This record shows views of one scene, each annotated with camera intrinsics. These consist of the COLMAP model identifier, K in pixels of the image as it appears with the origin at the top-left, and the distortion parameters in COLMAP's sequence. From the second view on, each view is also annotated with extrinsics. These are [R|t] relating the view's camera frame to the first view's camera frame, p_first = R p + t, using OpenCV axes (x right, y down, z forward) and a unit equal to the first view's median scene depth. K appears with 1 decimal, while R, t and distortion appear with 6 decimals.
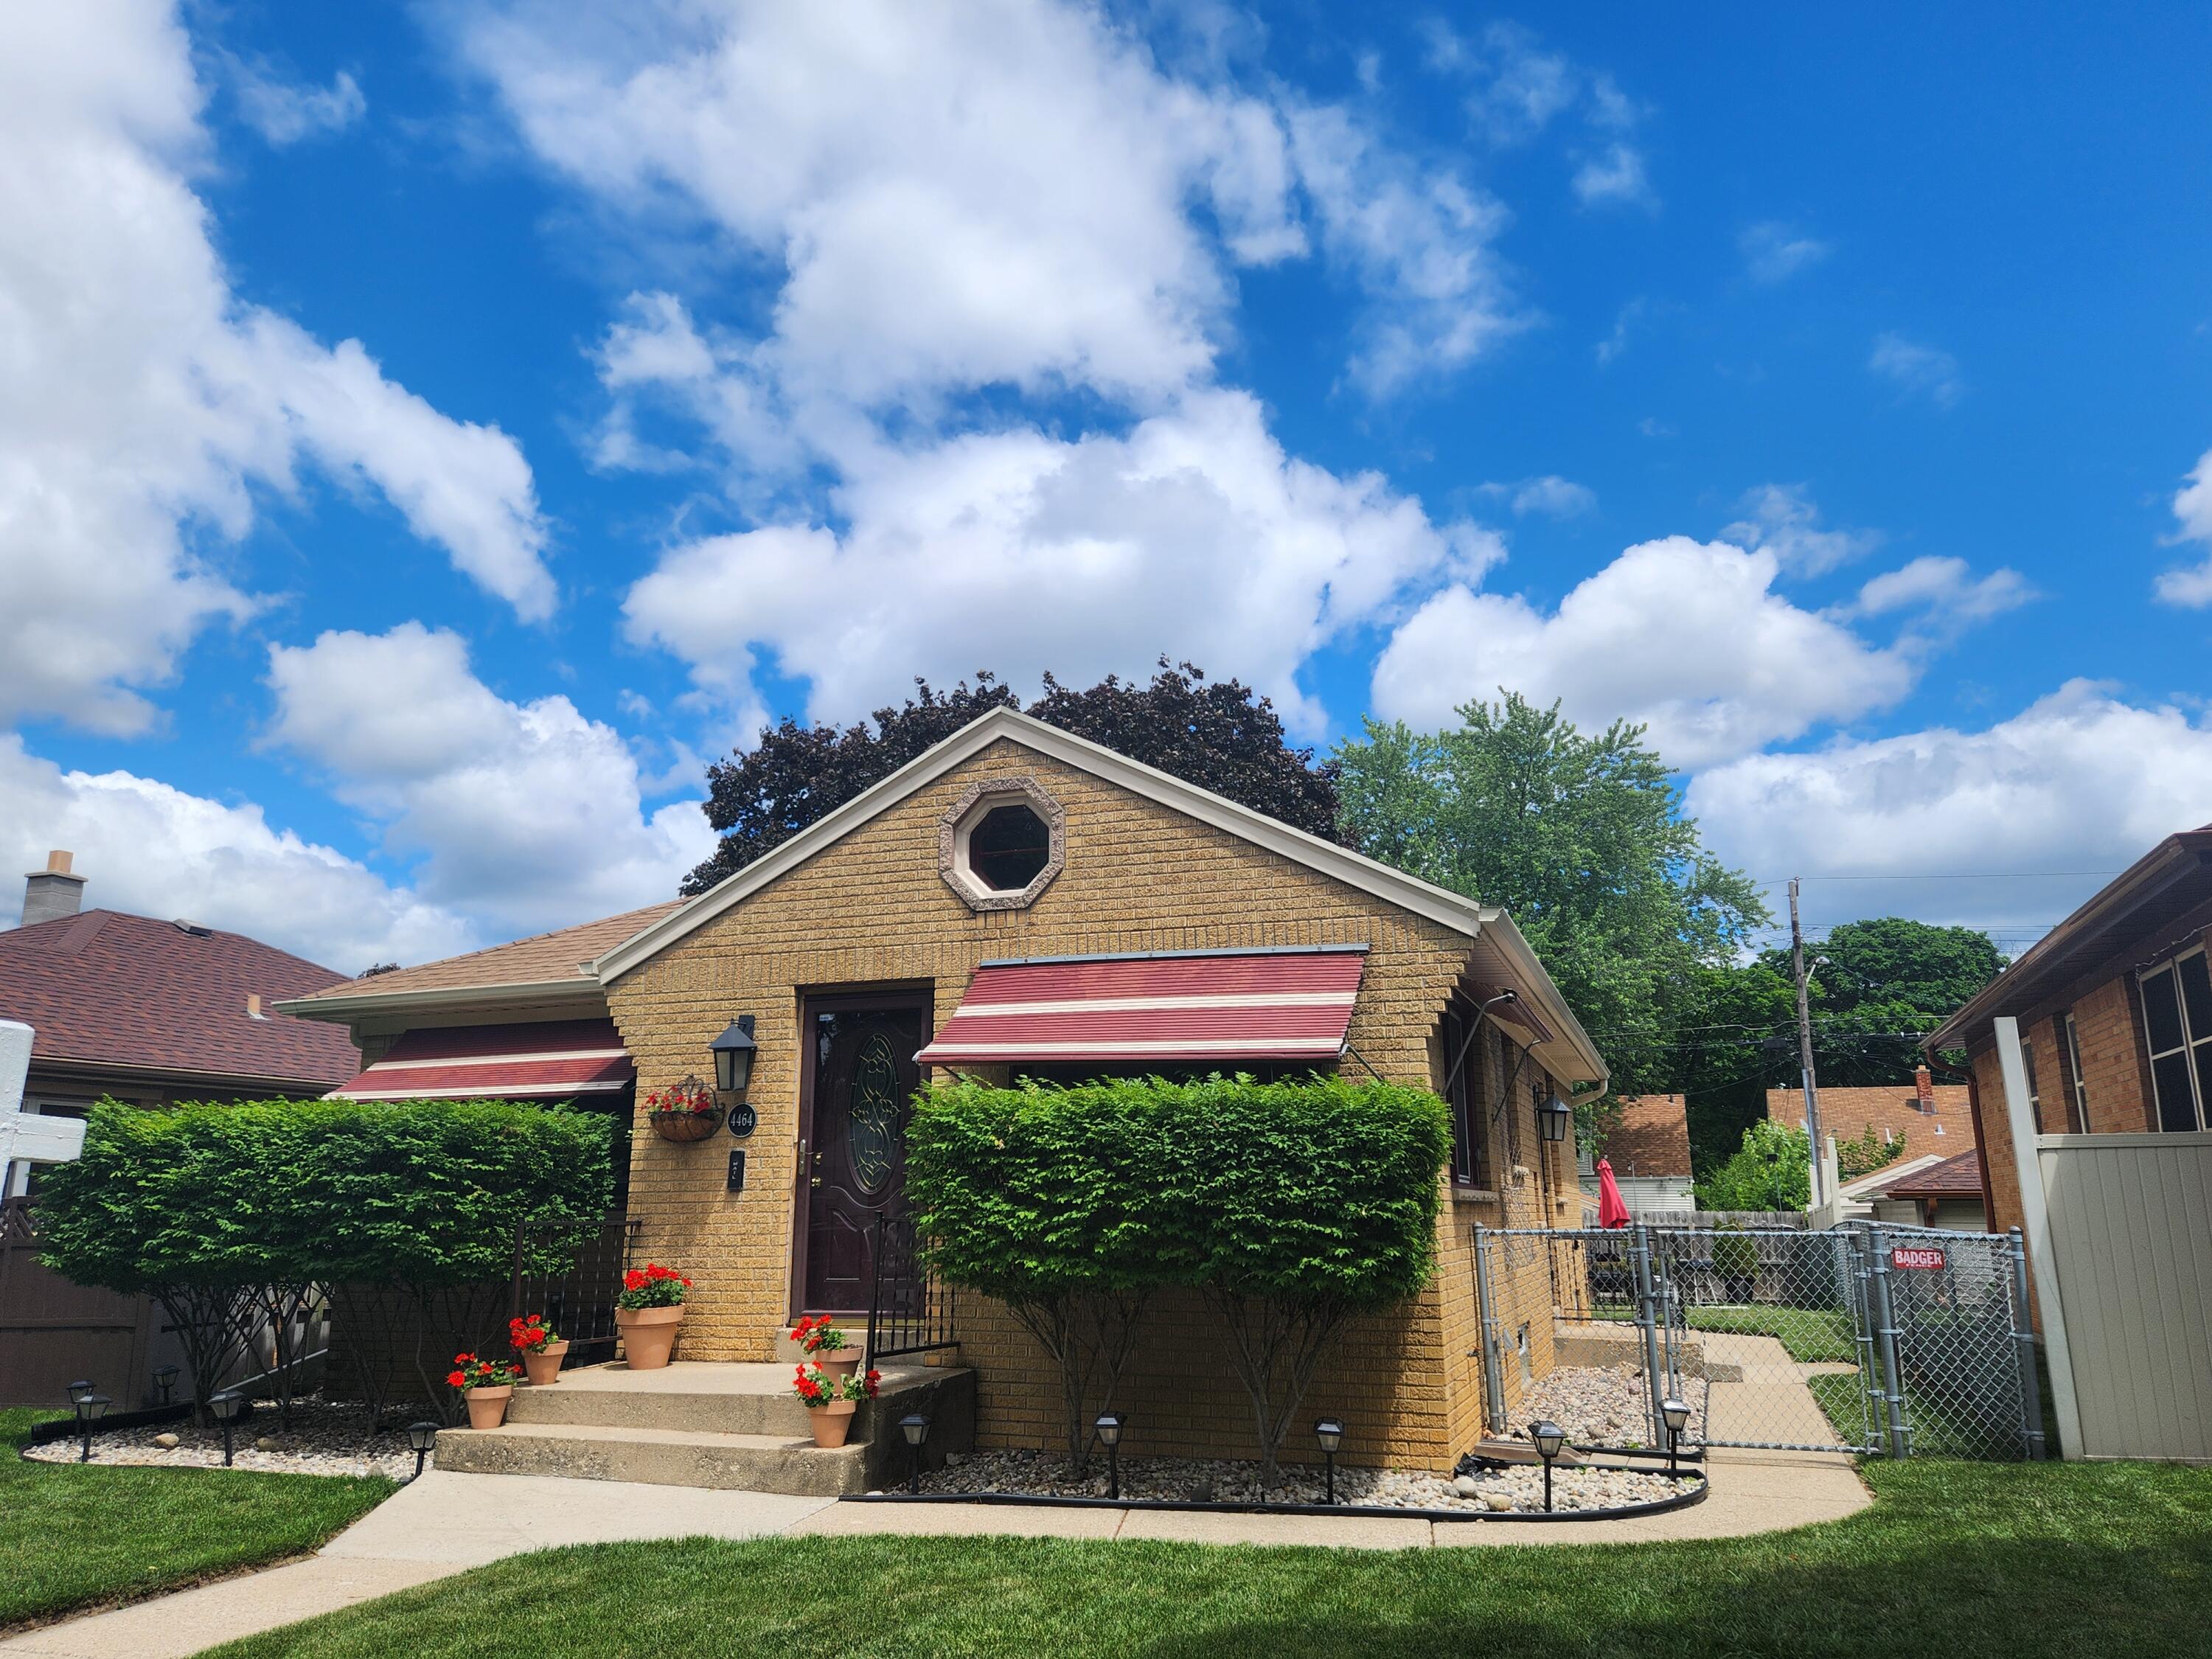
lens RADIAL K [[1639.4, 0, 1106.0], [0, 1639.4, 829.5], [0, 0, 1]] dist [0.036049, -0.004408]
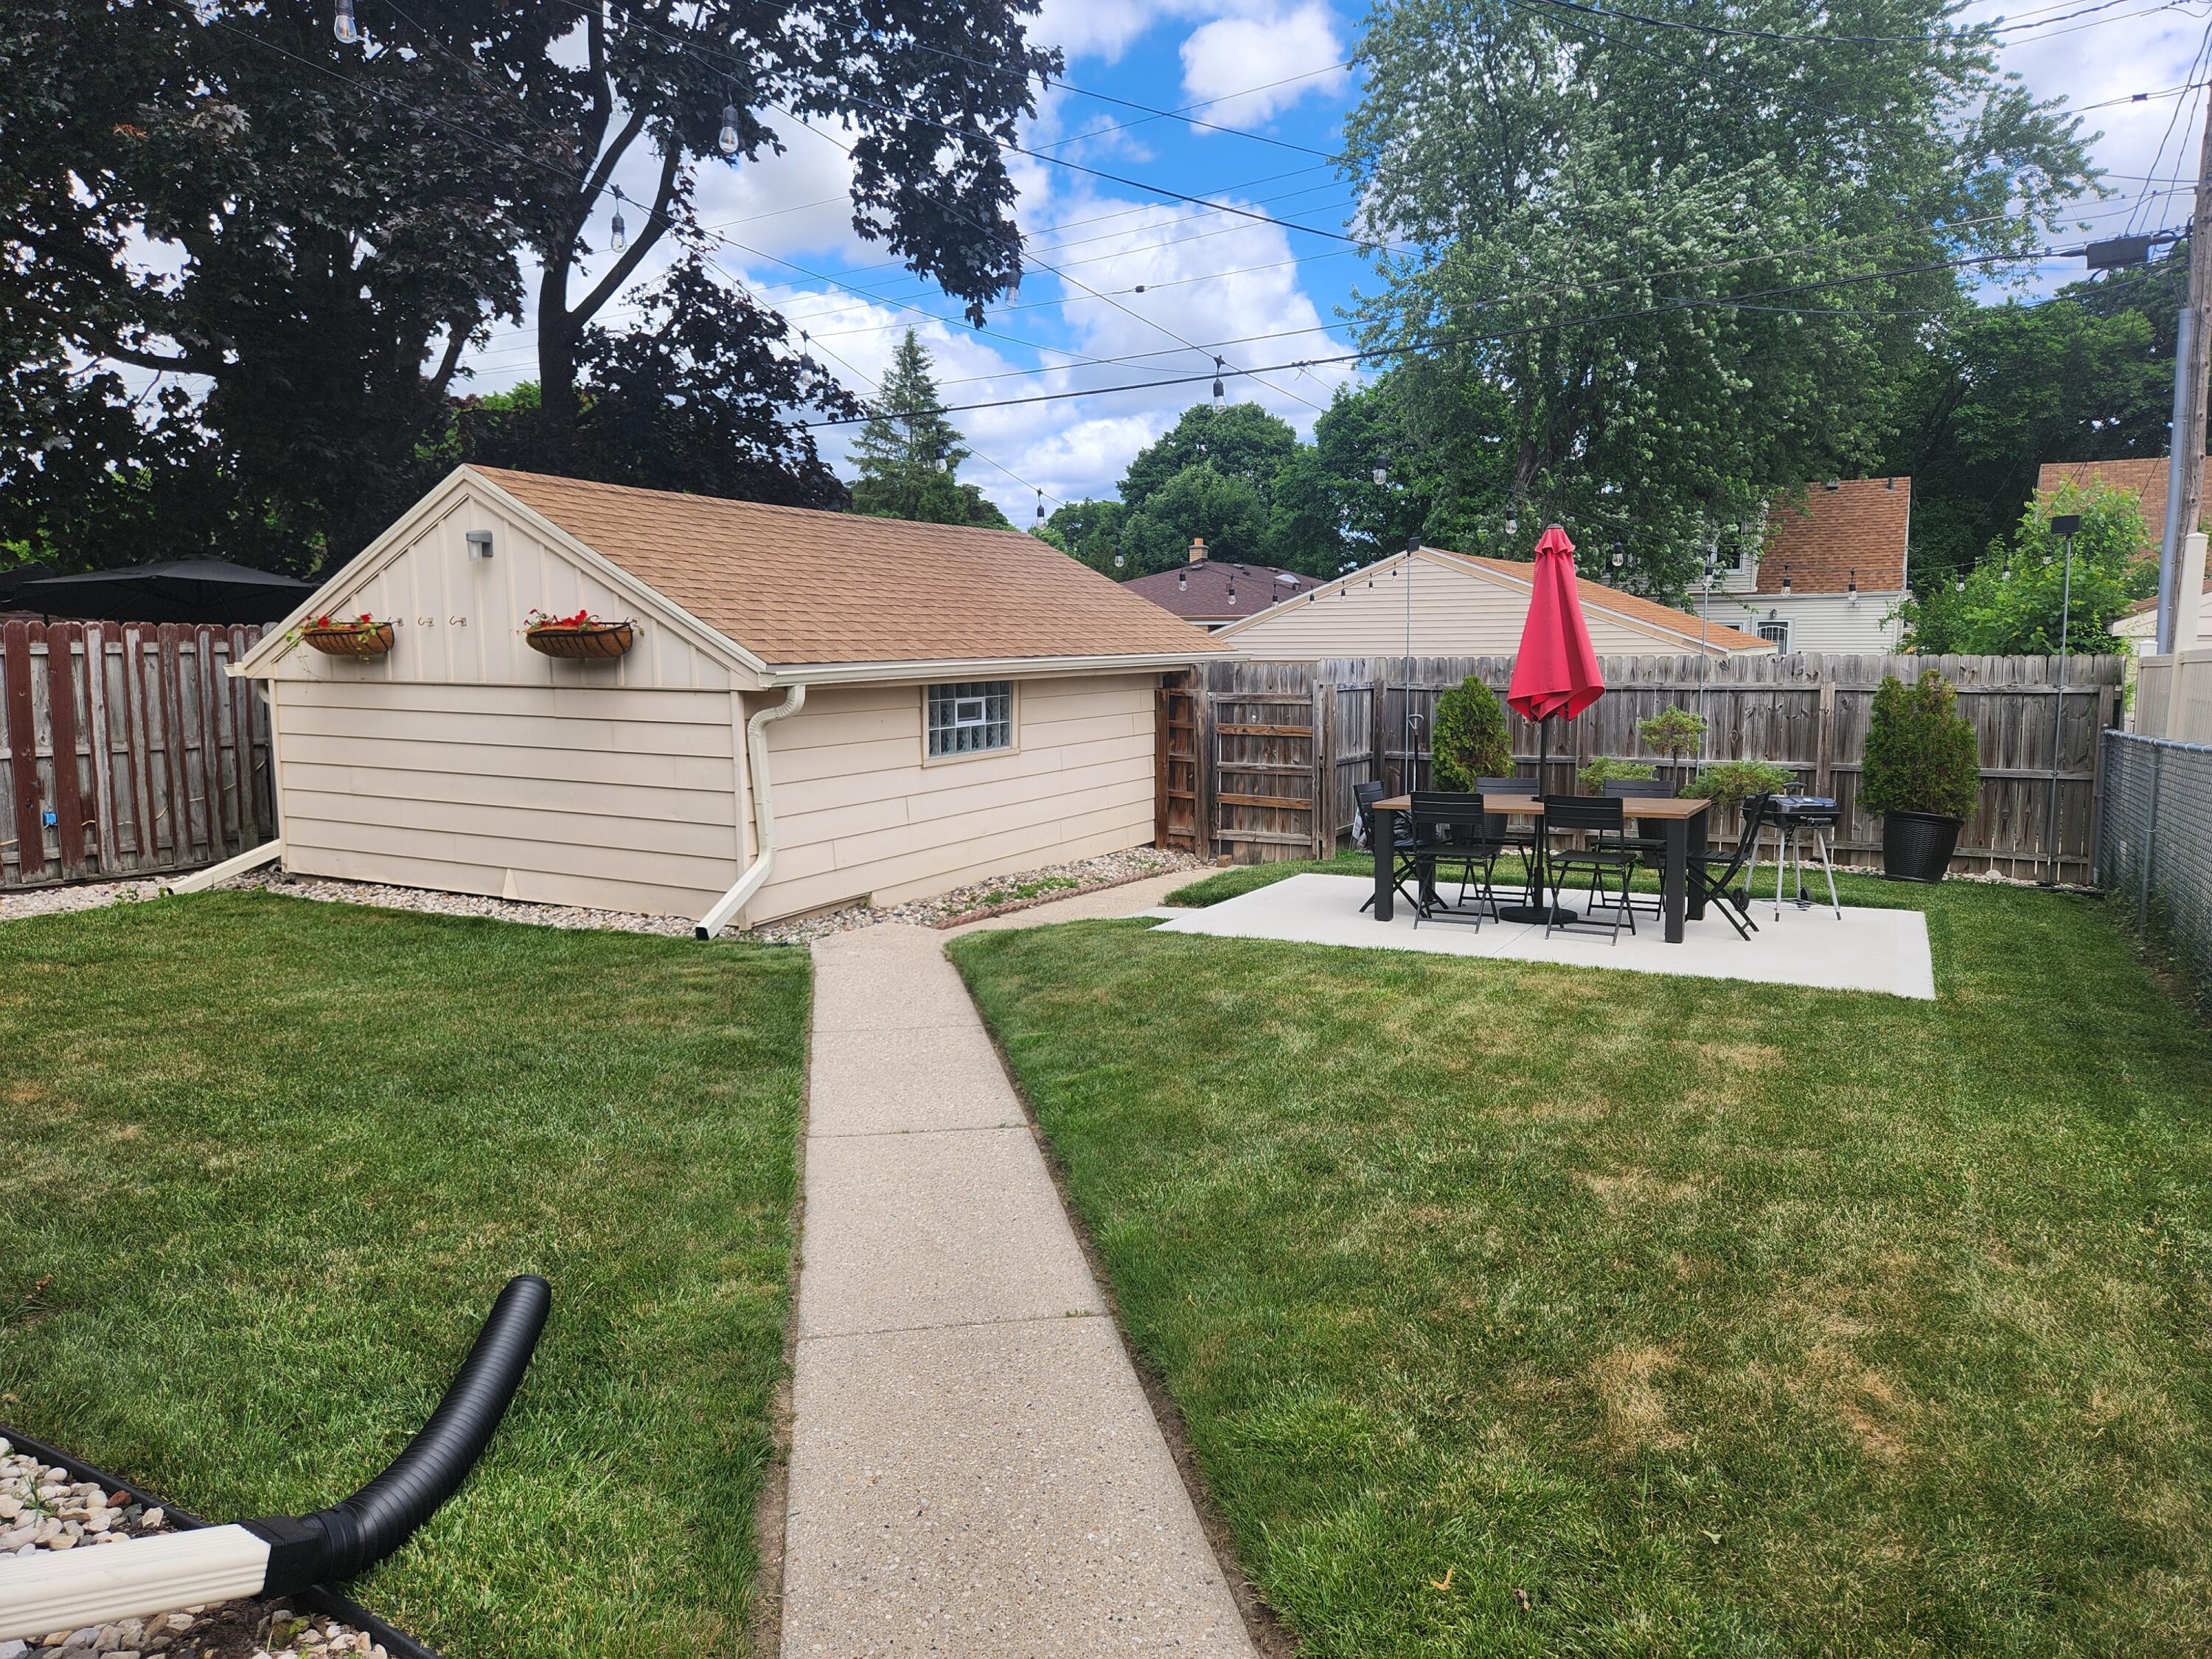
lens RADIAL K [[1639.4, 0, 1106.0], [0, 1639.4, 829.5], [0, 0, 1]] dist [0.036049, -0.004408]
pose [[0.992647, 0.022653, -0.118910, 0.094110], [0.019314, 0.940108, 0.340328, 0.053246], [0.119497, -0.340122, 0.932758, 0.241027]]
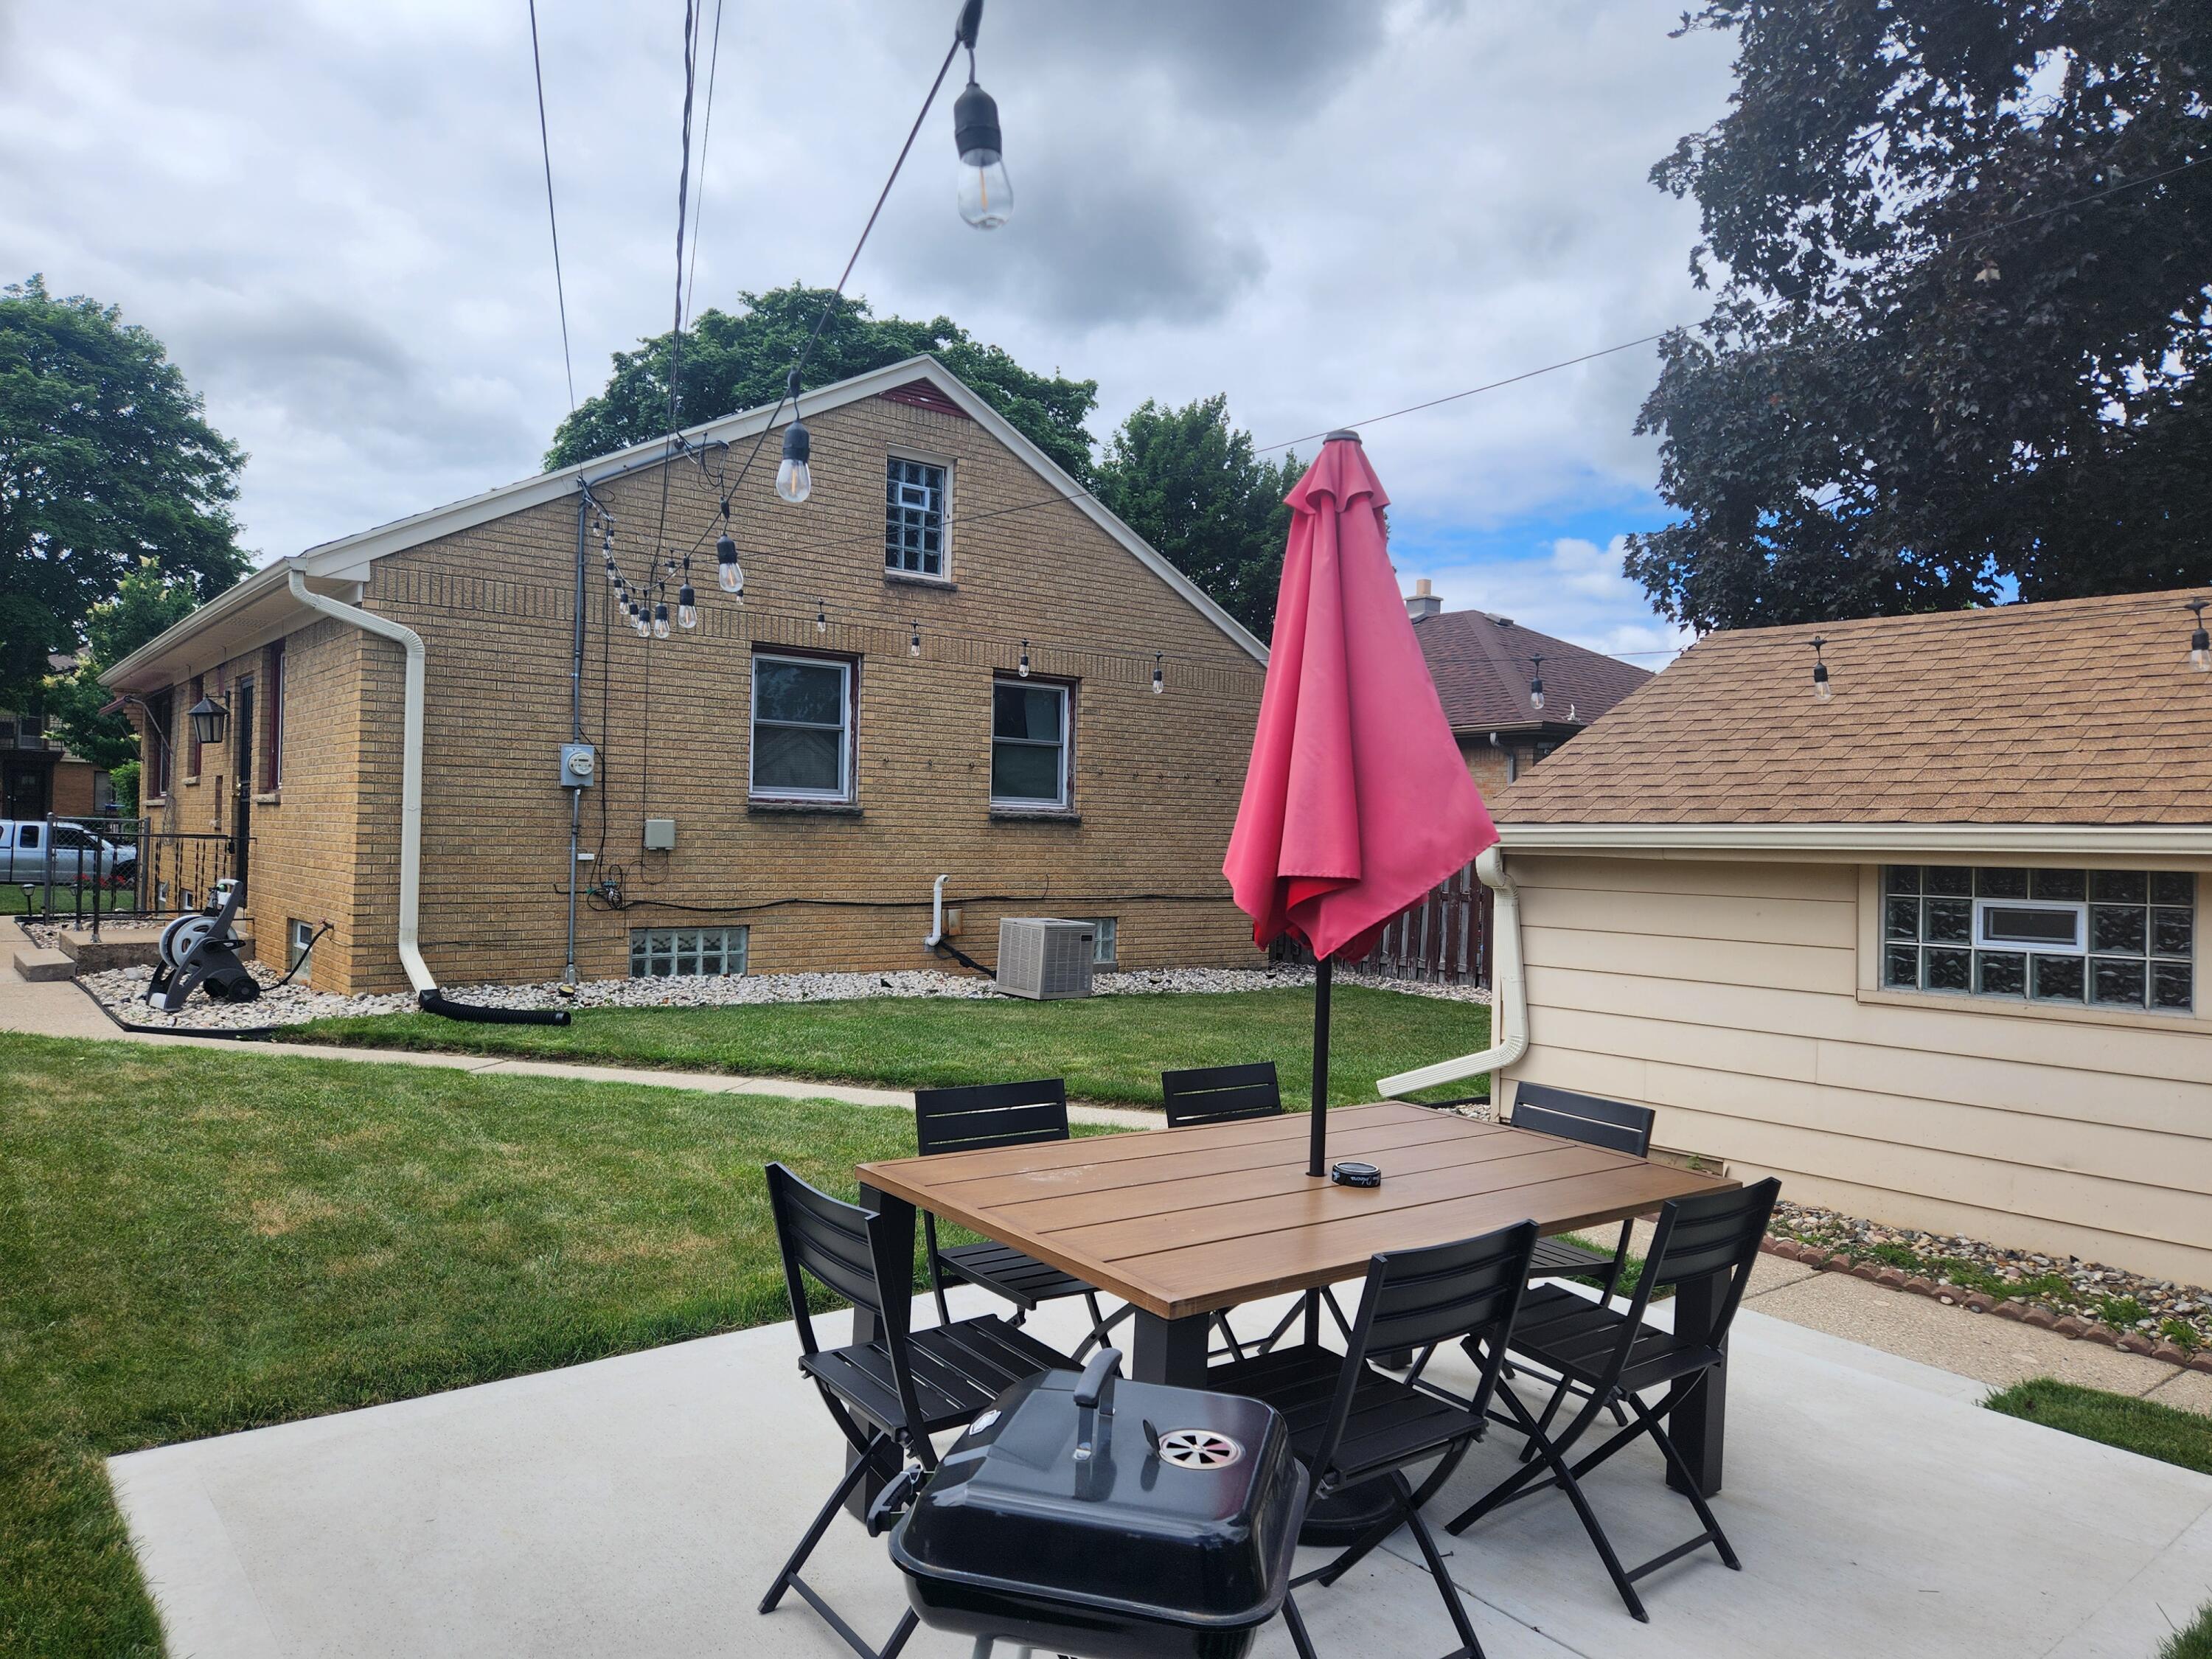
lens RADIAL K [[1639.4, 0, 1106.0], [0, 1639.4, 829.5], [0, 0, 1]] dist [0.036049, -0.004408]
pose [[-0.592100, -0.003736, -0.805856, 0.176488], [0.172062, 0.976344, -0.130948, 0.105467], [0.787282, -0.216192, -0.577450, 0.447991]]
